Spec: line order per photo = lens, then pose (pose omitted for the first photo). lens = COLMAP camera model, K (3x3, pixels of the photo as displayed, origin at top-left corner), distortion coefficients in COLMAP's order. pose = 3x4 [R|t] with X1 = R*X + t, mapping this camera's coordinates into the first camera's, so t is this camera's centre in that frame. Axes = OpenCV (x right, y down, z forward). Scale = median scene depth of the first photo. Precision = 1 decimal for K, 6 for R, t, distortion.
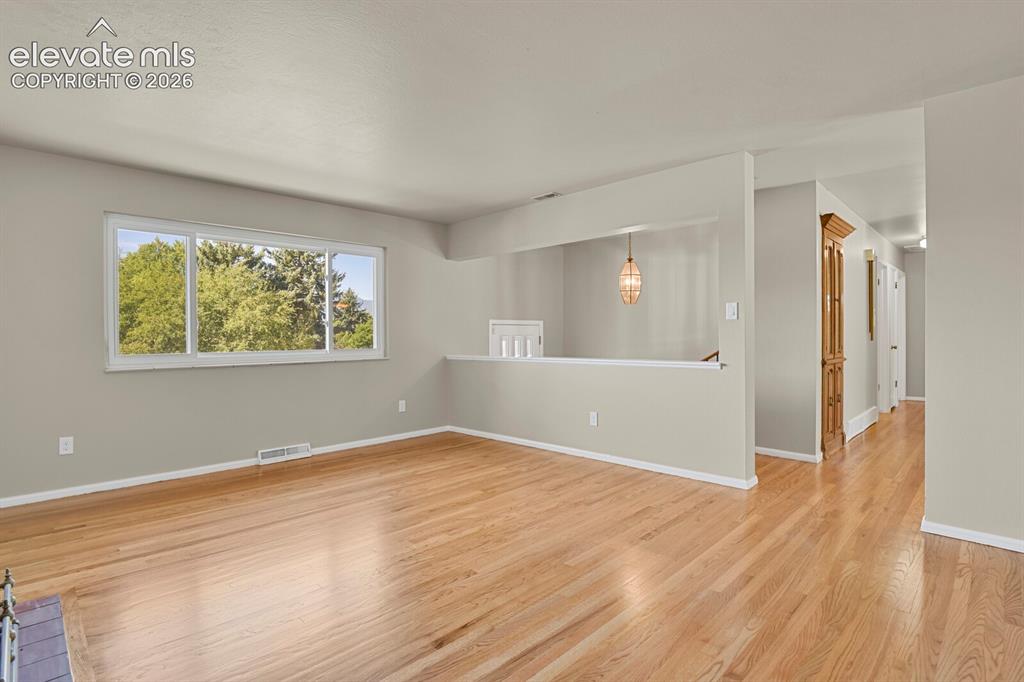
lens RADIAL K [[497.8, 0, 518.5], [0, 497.8, 336.9], [0, 0, 1]] dist [-0.021484, -0.005947]
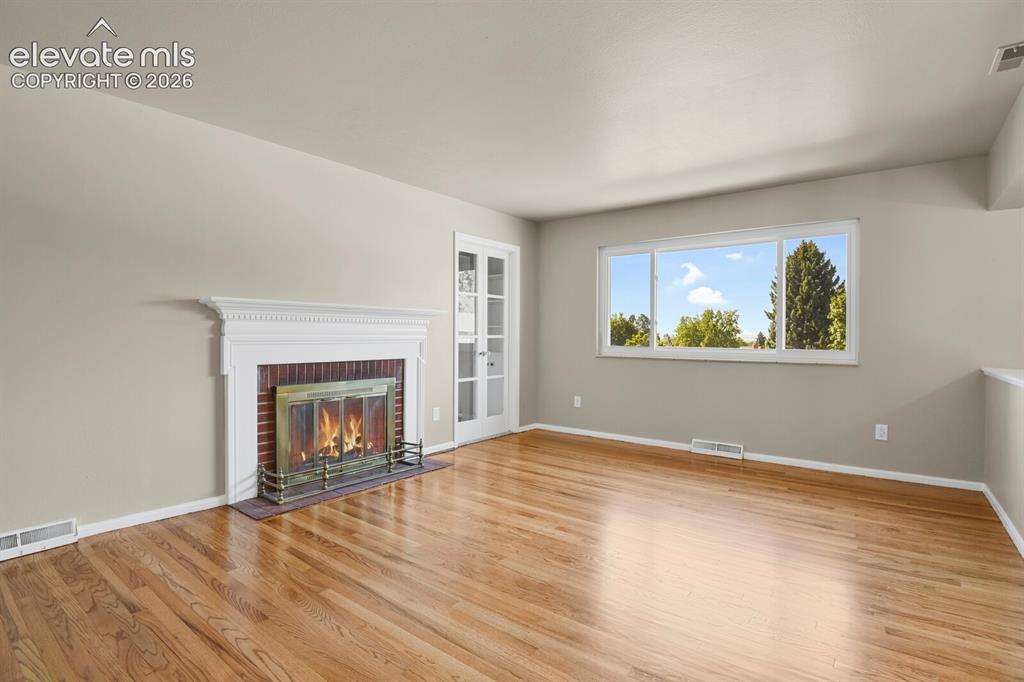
lens RADIAL K [[497.8, 0, 517.7], [0, 497.8, 340.7], [0, 0, 1]] dist [-0.021484, -0.005947]
pose [[0.117026, 0.022709, -0.992869, 0.522597], [-0.006133, 0.999736, 0.022143, -0.007603], [0.993110, 0.003498, 0.117135, 0.498021]]
